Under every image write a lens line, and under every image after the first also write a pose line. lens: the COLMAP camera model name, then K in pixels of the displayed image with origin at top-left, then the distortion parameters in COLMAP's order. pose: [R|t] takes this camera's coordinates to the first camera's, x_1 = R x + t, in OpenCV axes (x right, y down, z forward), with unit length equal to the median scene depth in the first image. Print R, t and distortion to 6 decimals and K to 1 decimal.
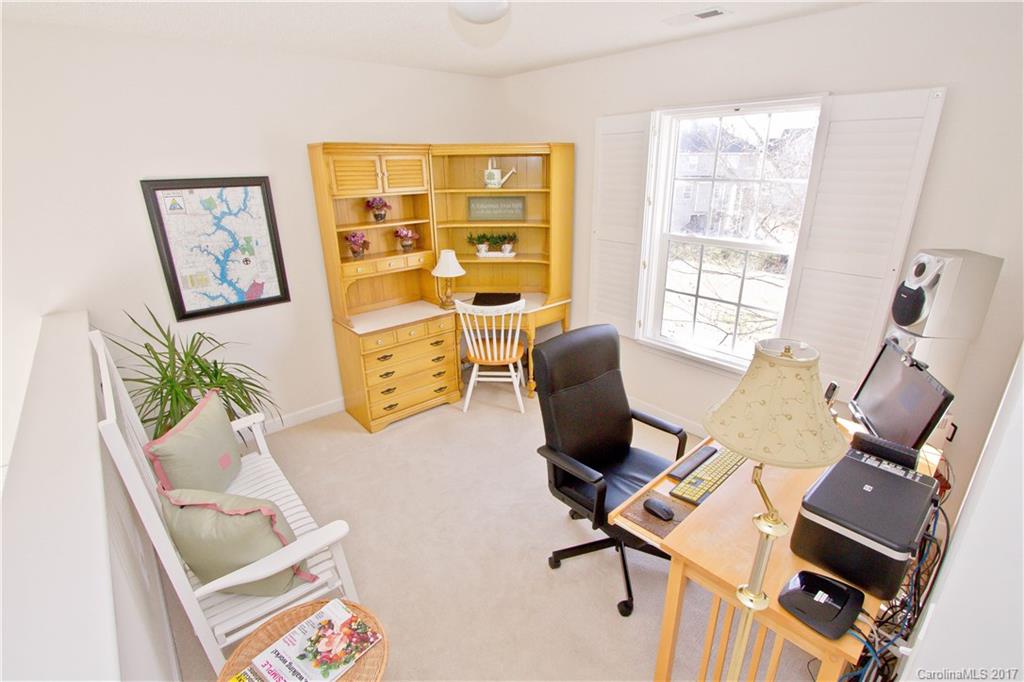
lens RADIAL K [[485.1, 0, 512.0], [0, 485.1, 341.0], [0, 0, 1]] dist [-0.072395, -0.000052]
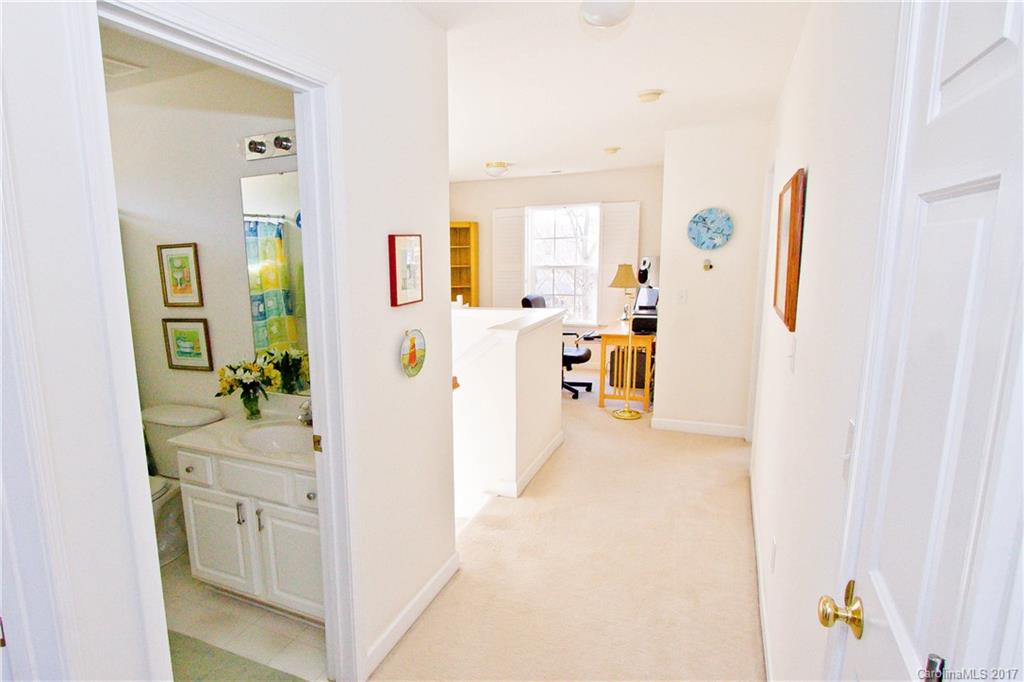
lens RADIAL K [[477.1, 0, 512.0], [0, 477.1, 341.0], [0, 0, 1]] dist [-0.018876, 0.000268]
pose [[0.897362, -0.094940, 0.430962, -1.151948], [0.157400, 0.981210, -0.111585, 0.512066], [-0.412270, 0.167965, 0.895445, -1.215020]]
